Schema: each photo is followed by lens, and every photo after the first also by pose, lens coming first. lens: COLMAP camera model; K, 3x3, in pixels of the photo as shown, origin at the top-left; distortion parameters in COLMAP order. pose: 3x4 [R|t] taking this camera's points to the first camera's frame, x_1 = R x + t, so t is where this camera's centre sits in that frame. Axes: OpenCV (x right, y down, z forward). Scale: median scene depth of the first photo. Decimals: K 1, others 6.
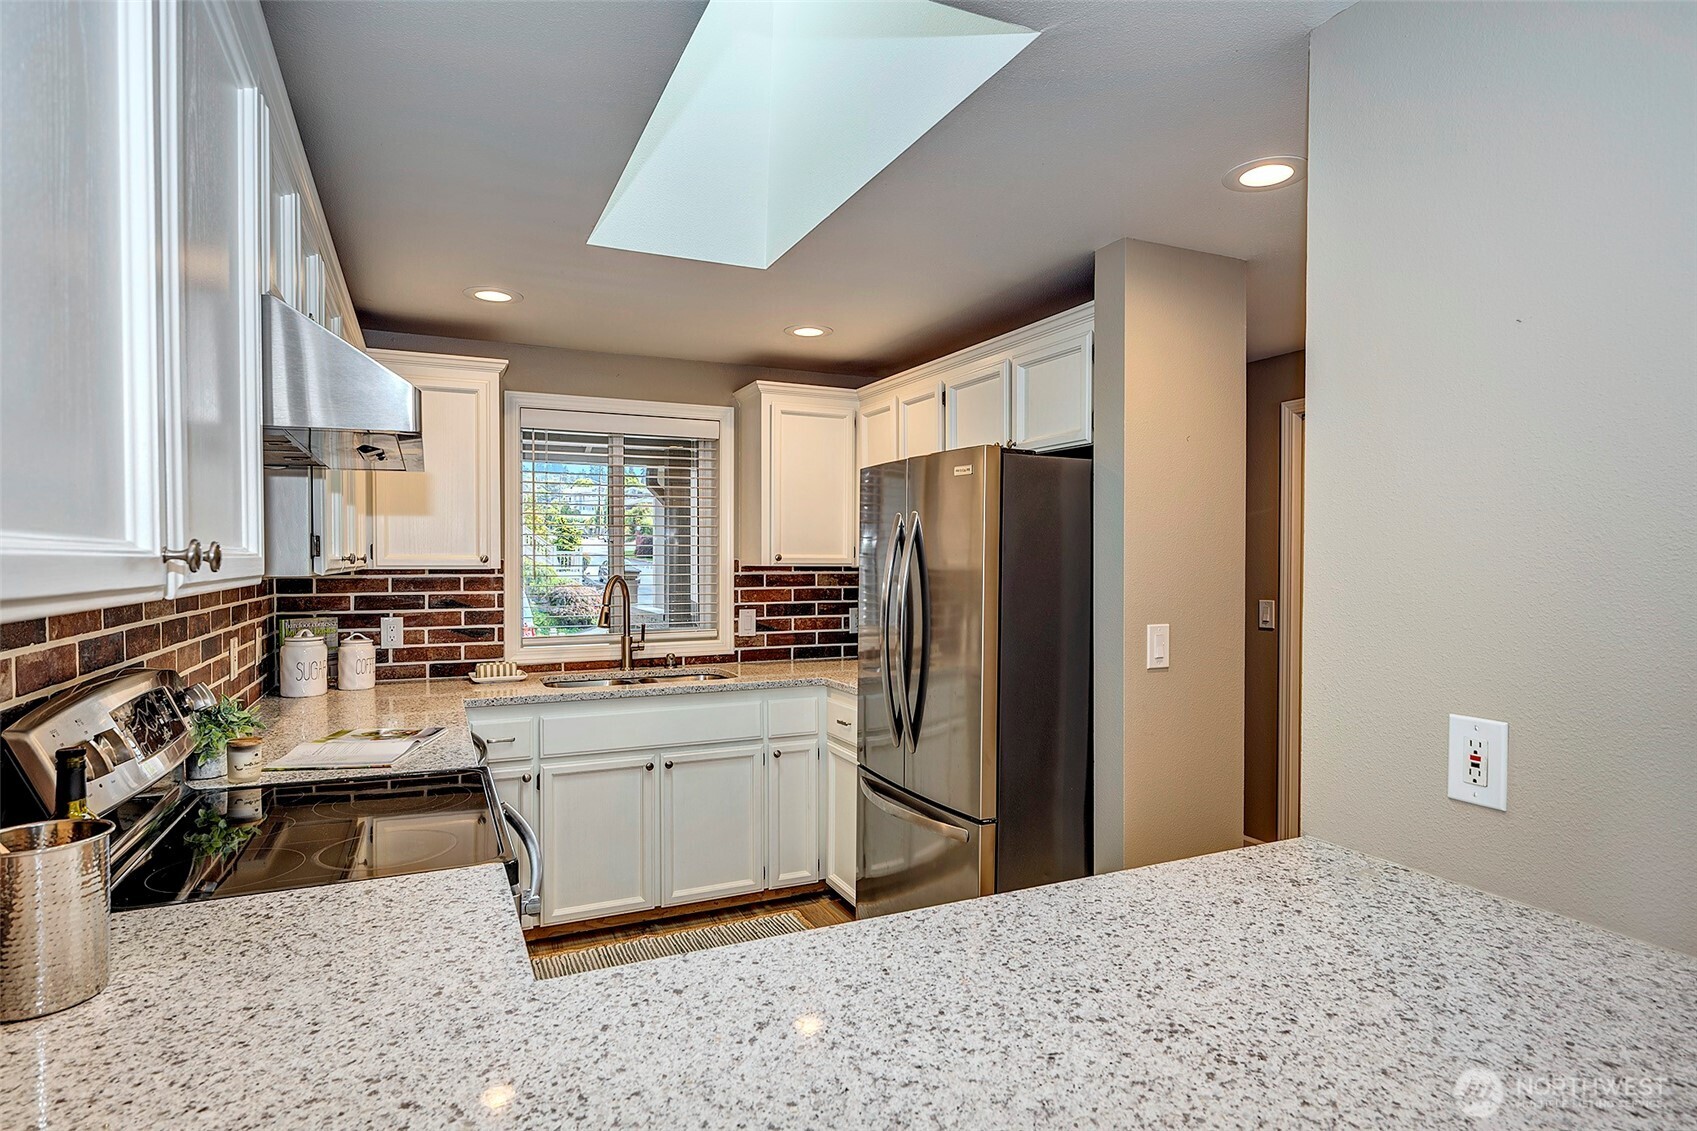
lens RADIAL K [[920.5, 0, 856.3], [0, 920.5, 567.0], [0, 0, 1]] dist [0.003813, 0.000258]
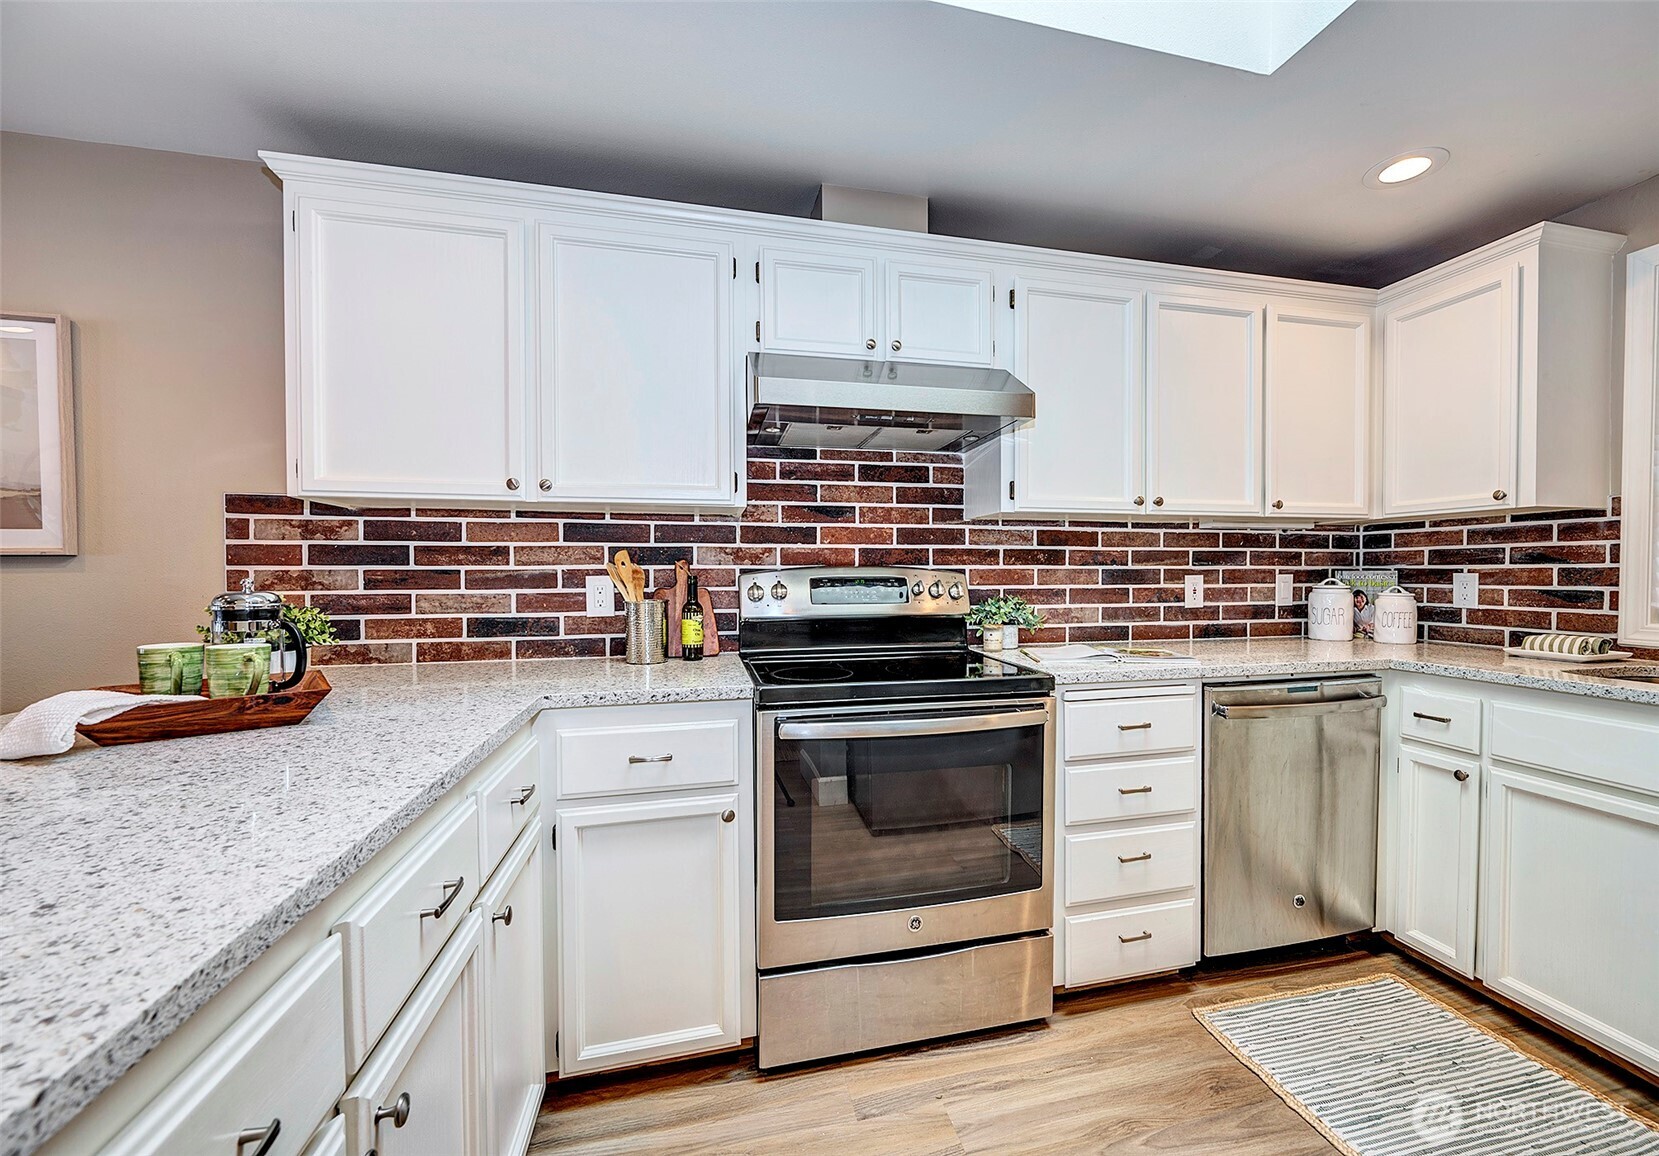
lens RADIAL K [[657.3, 0, 842.4], [0, 657.3, 578.4], [0, 0, 1]] dist [0.001466, 0.000219]
pose [[-0.204486, 0.014139, -0.978767, 0.242011], [-0.004390, 0.999872, 0.015361, 0.051927], [0.978860, 0.007438, -0.204397, 0.533776]]
